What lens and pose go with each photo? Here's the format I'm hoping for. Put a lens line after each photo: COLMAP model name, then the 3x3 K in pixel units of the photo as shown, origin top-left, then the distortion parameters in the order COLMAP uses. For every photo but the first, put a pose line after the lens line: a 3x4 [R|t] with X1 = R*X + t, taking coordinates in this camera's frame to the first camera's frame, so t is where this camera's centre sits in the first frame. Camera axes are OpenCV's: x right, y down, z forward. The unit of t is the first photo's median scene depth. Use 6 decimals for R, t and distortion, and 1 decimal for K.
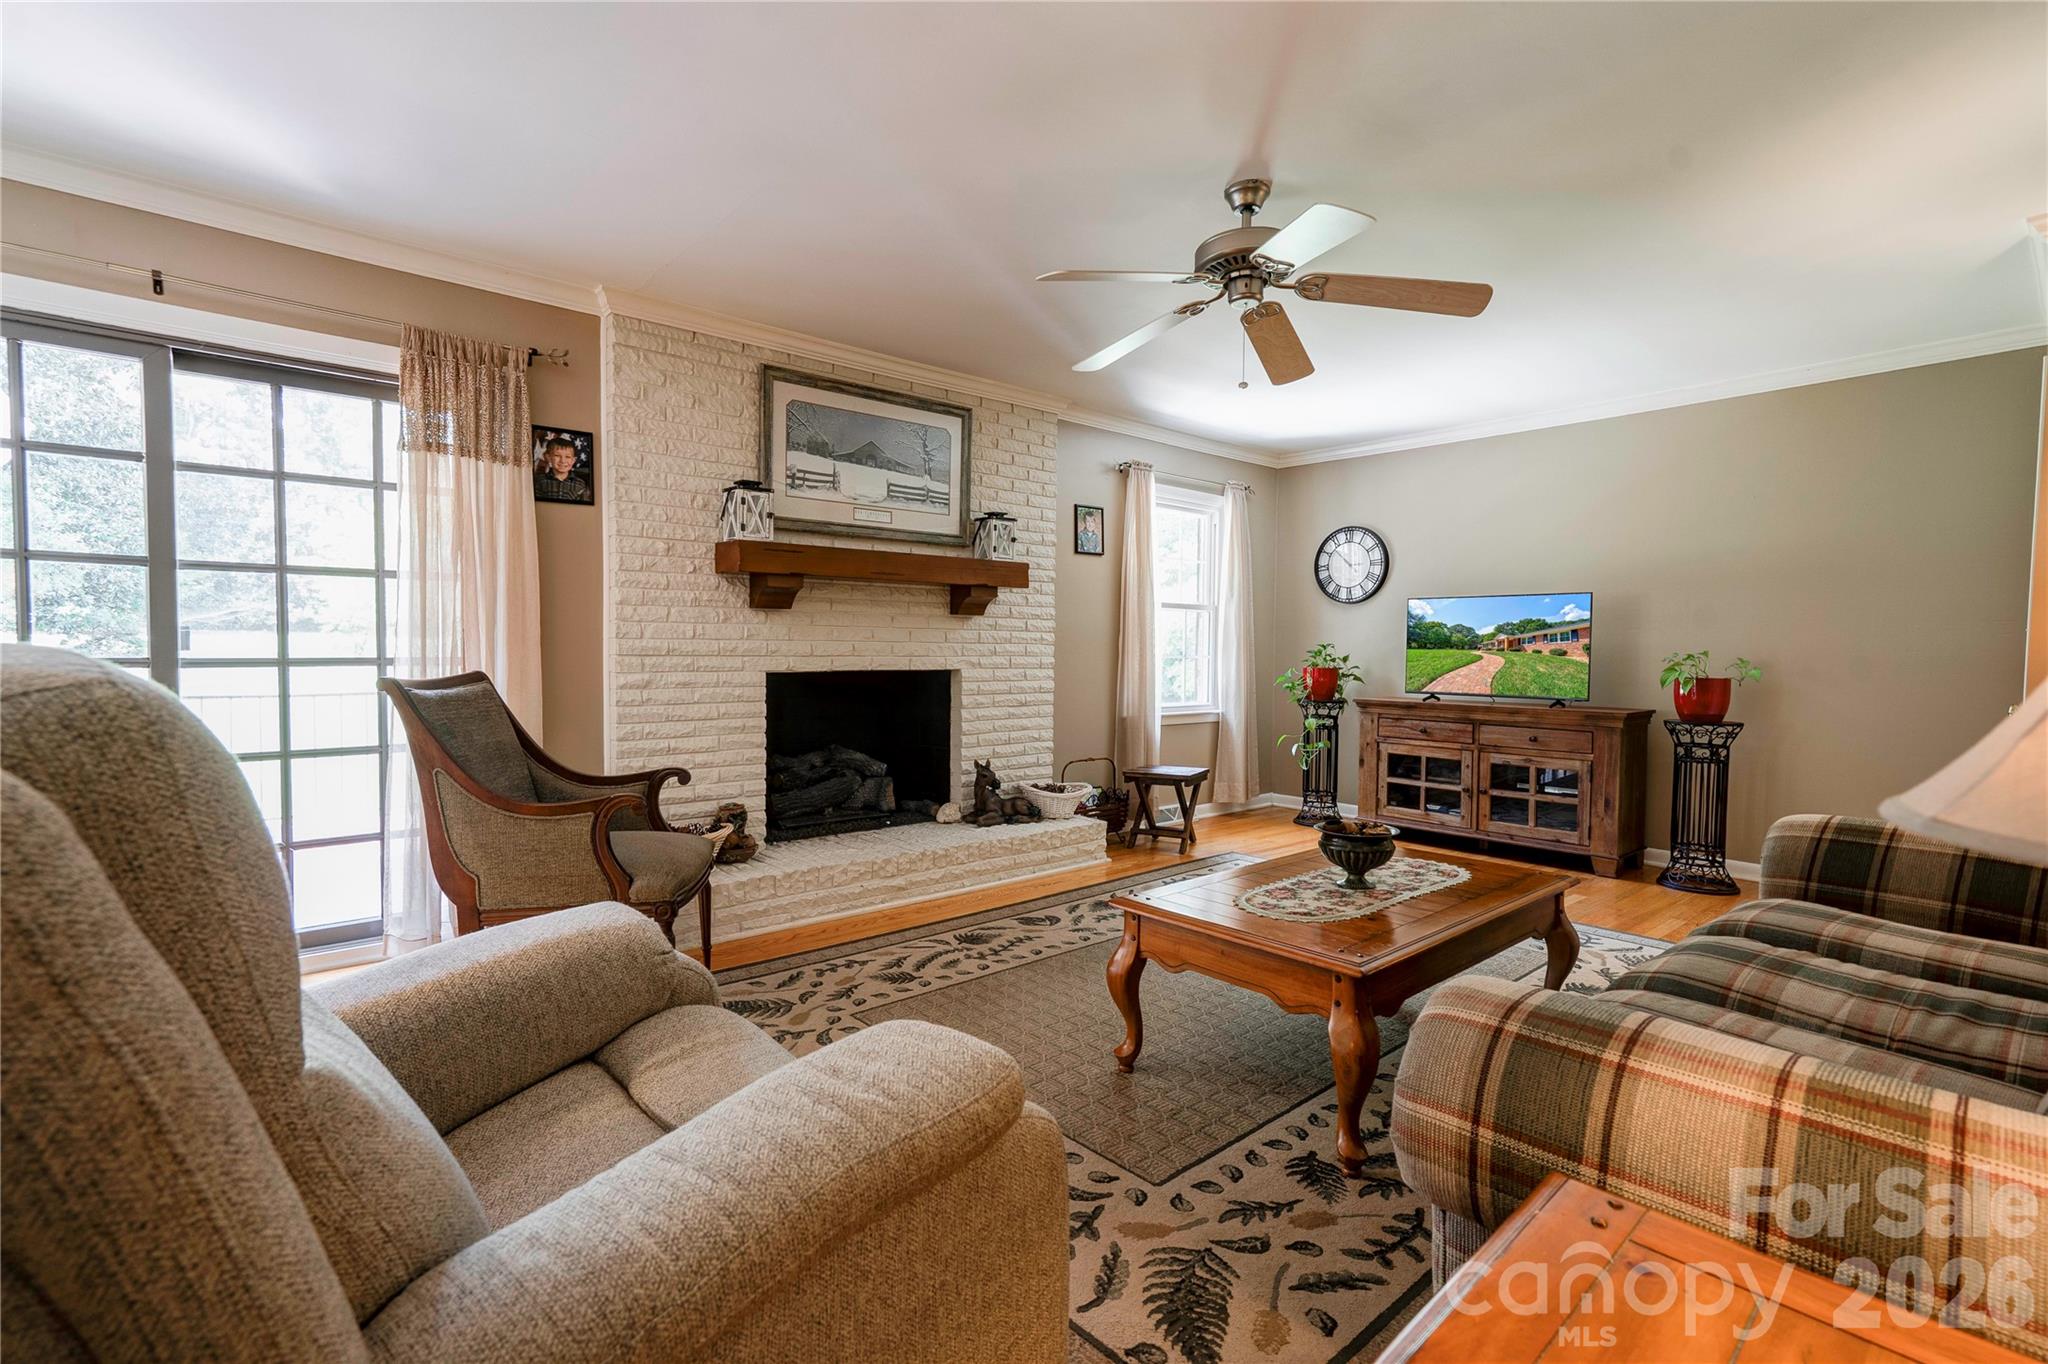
lens RADIAL K [[931.9, 0, 1013.6], [0, 931.9, 681.0], [0, 0, 1]] dist [-0.018025, 0.025456]
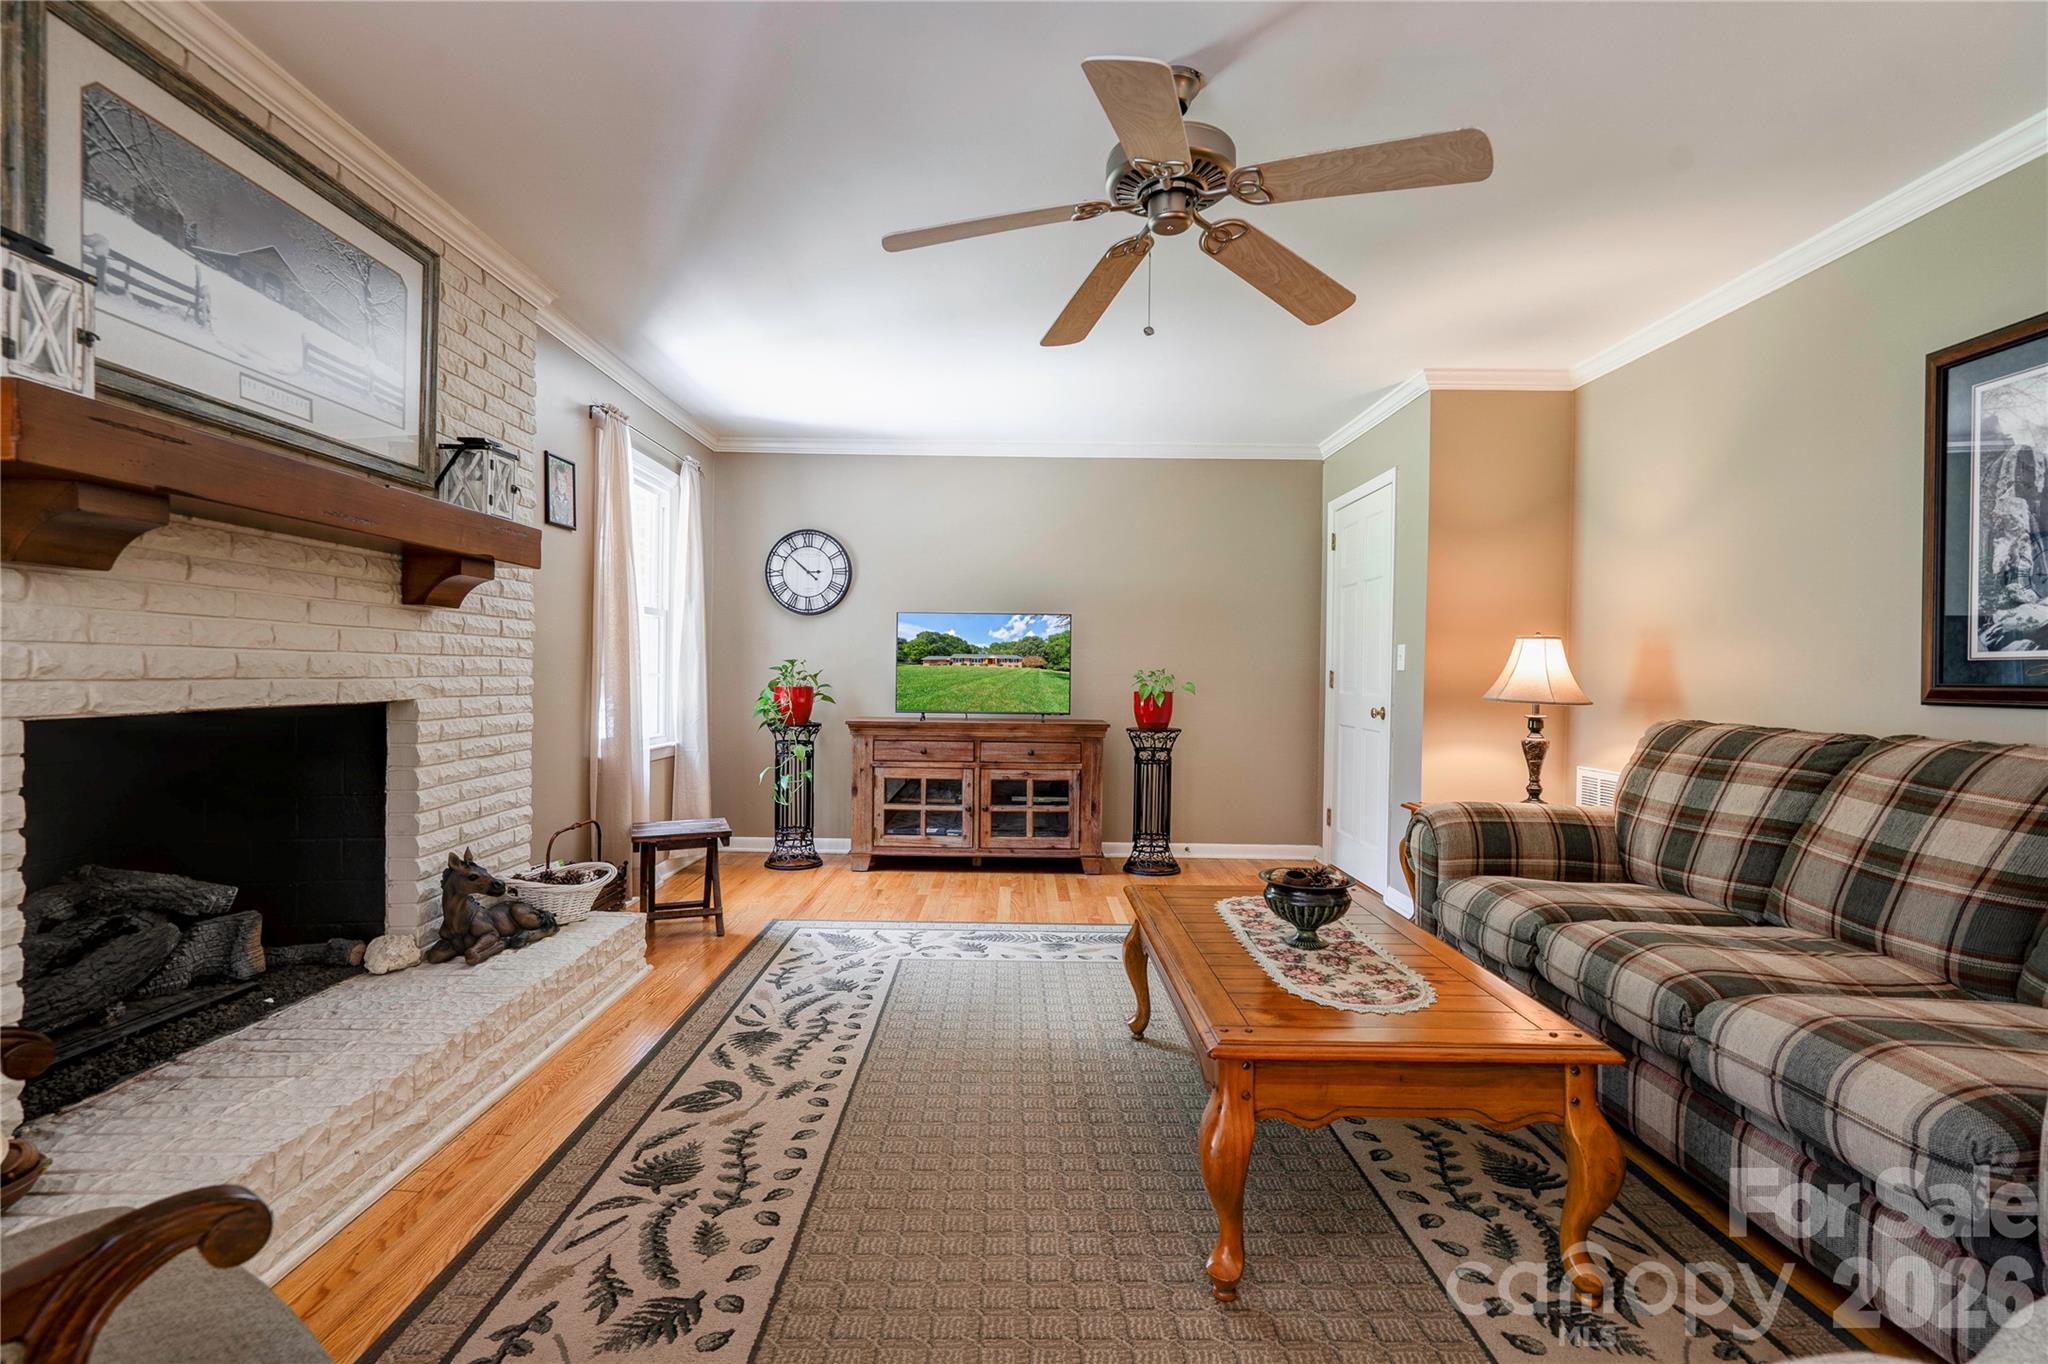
lens RADIAL K [[931.9, 0, 1013.6], [0, 931.9, 681.0], [0, 0, 1]] dist [-0.018025, 0.025456]
pose [[0.657786, -0.009272, 0.753148, -0.245869], [0.020689, 0.999769, -0.005761, -0.012999], [-0.752920, 0.019372, 0.657826, 0.338887]]
